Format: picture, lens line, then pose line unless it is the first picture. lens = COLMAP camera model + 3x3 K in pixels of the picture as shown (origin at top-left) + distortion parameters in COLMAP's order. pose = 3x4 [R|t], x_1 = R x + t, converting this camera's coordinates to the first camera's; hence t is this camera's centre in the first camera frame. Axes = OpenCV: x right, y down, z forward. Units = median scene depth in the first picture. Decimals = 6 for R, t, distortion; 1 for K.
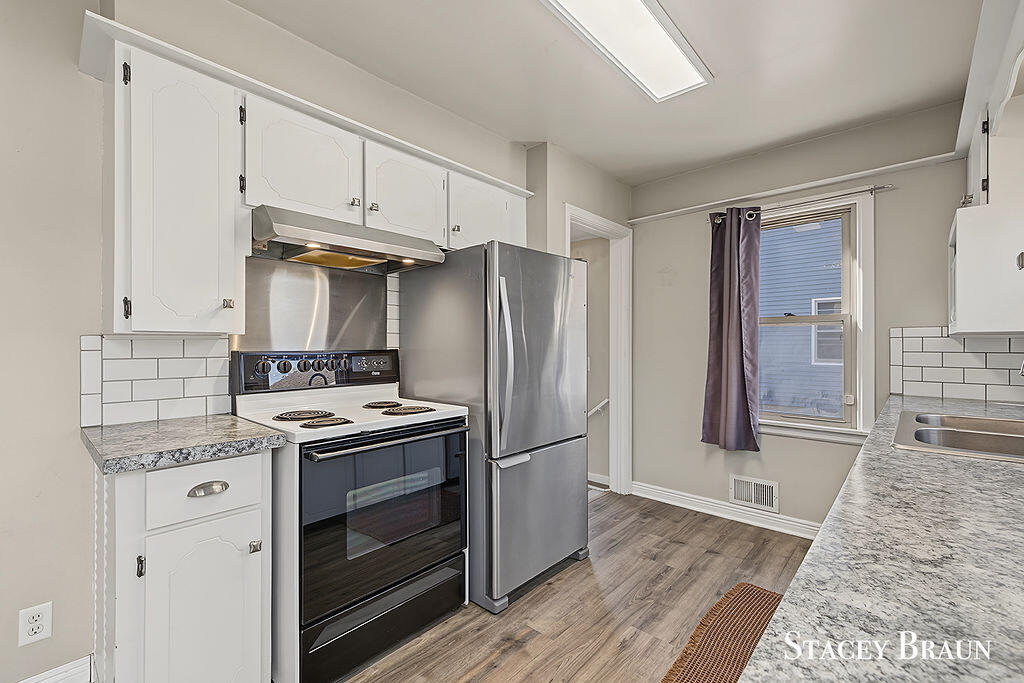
lens RADIAL K [[438.6, 0, 513.3], [0, 438.6, 341.7], [0, 0, 1]] dist [0.007643, 0.000134]
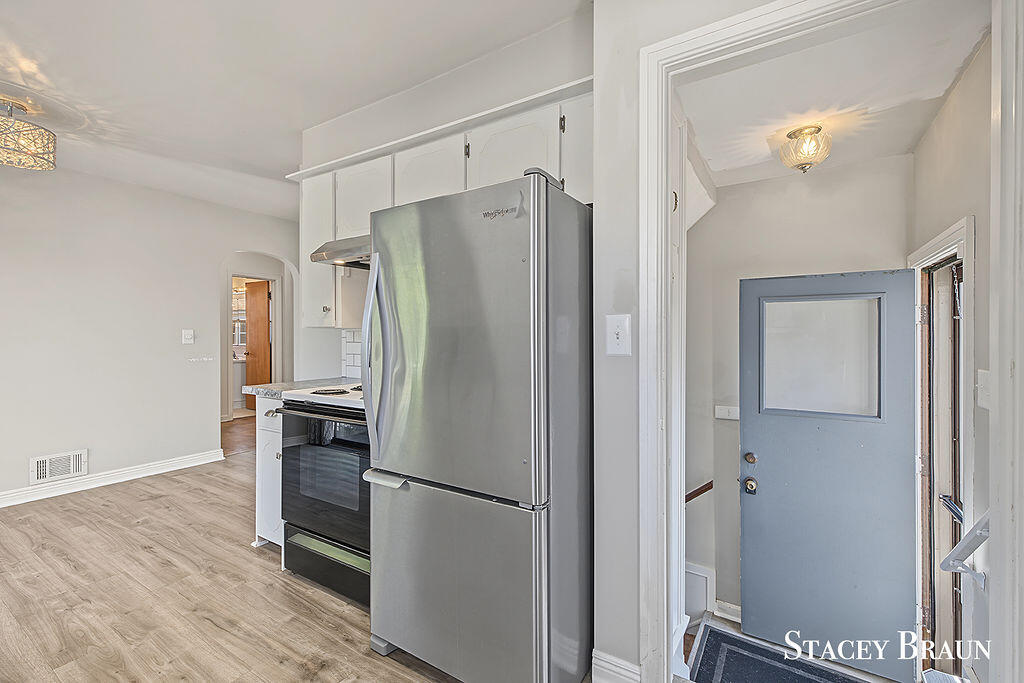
lens RADIAL K [[438.6, 0, 513.4], [0, 438.6, 335.5], [0, 0, 1]] dist [0.007643, 0.000134]
pose [[0.180686, 0.003564, -0.983534, 0.832936], [0.000705, 0.999993, 0.003753, 0.005234], [0.983541, -0.001371, 0.180682, 1.089450]]
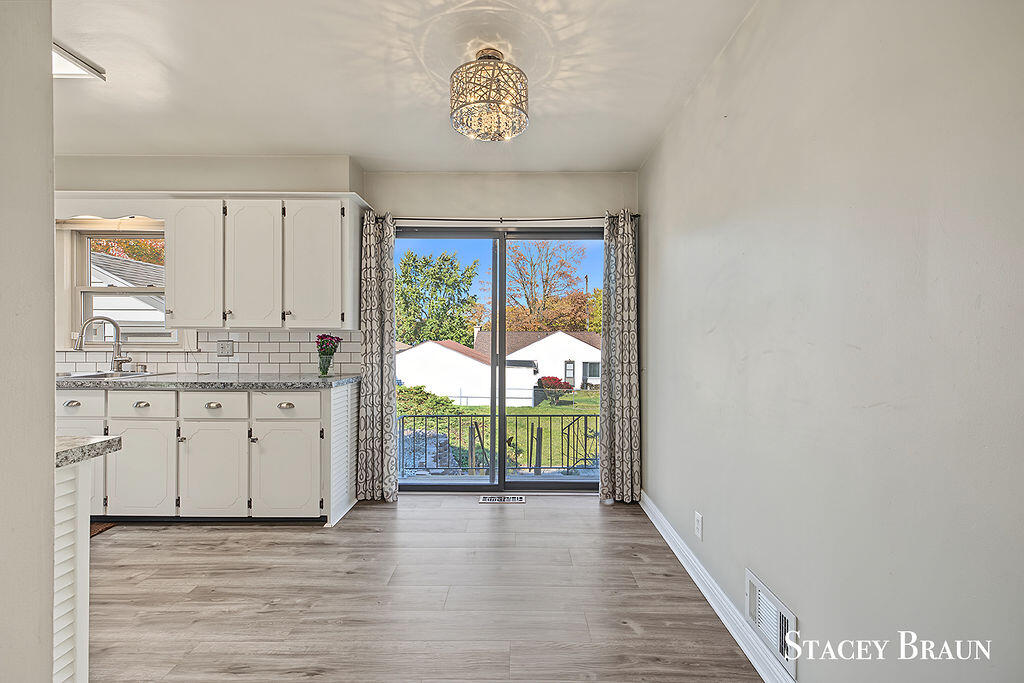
lens RADIAL K [[438.6, 0, 520.6], [0, 438.6, 341.3], [0, 0, 1]] dist [0.007643, 0.000134]
pose [[-0.673705, -0.005477, 0.738980, -1.388306], [-0.003595, 0.999985, 0.004134, 0.008404], [-0.738991, 0.000128, -0.673715, 0.566125]]
